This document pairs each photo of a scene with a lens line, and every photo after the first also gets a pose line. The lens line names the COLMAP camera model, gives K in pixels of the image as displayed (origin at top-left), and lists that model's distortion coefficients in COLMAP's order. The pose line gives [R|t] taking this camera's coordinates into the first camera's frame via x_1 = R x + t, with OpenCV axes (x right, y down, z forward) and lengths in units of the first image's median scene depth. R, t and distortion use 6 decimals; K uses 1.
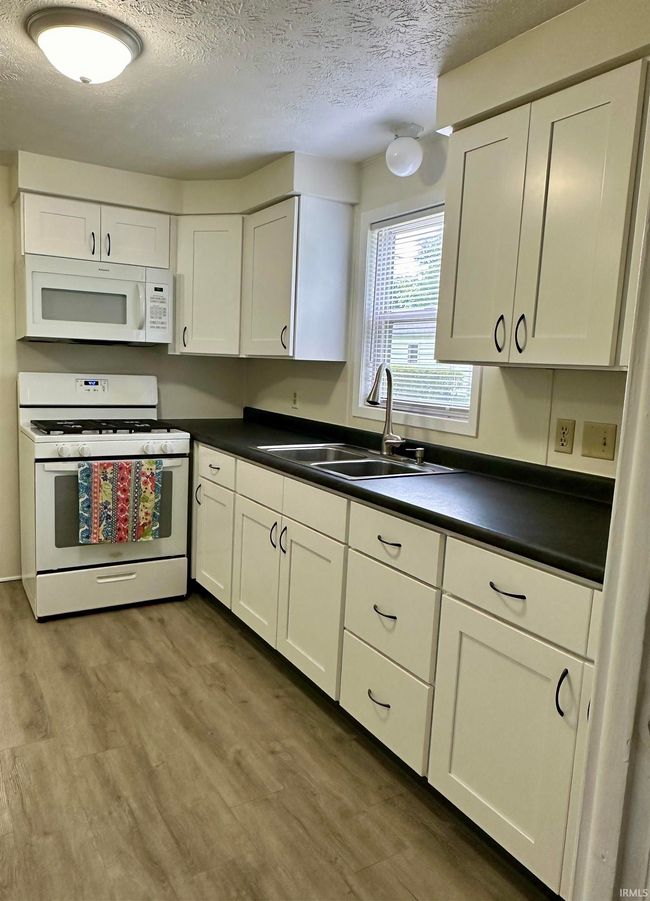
lens RADIAL K [[662.0, 0, 325.0], [0, 662.0, 450.5], [0, 0, 1]] dist [-0.010275, -0.008143]
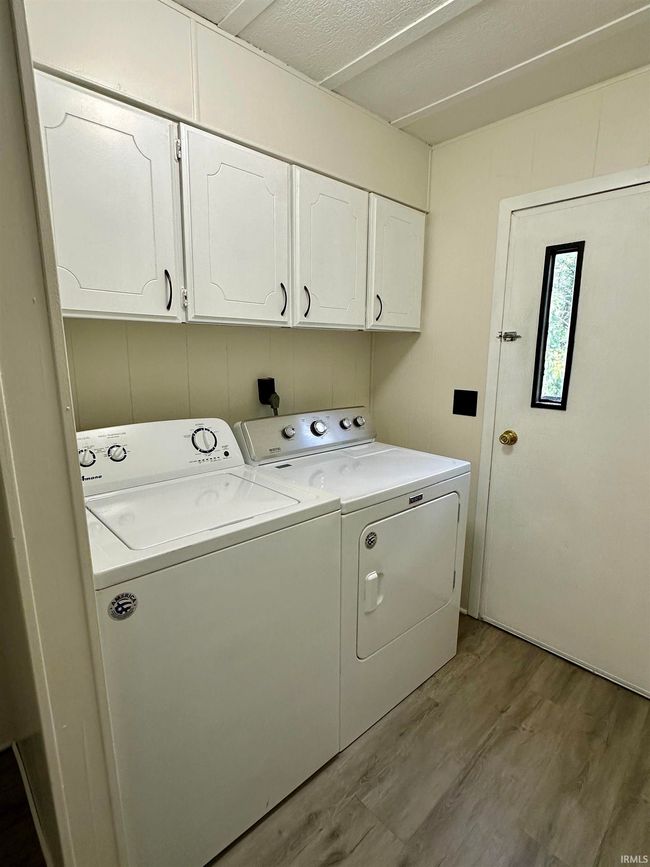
lens RADIAL K [[440.5, 0, 325.0], [0, 440.5, 433.5], [0, 0, 1]] dist [-0.000767, -0.000377]
pose [[-0.205864, -0.244995, 0.947416, -0.566271], [0.121940, 0.954185, 0.273241, -0.192069], [-0.970953, 0.171779, -0.166558, 1.321241]]
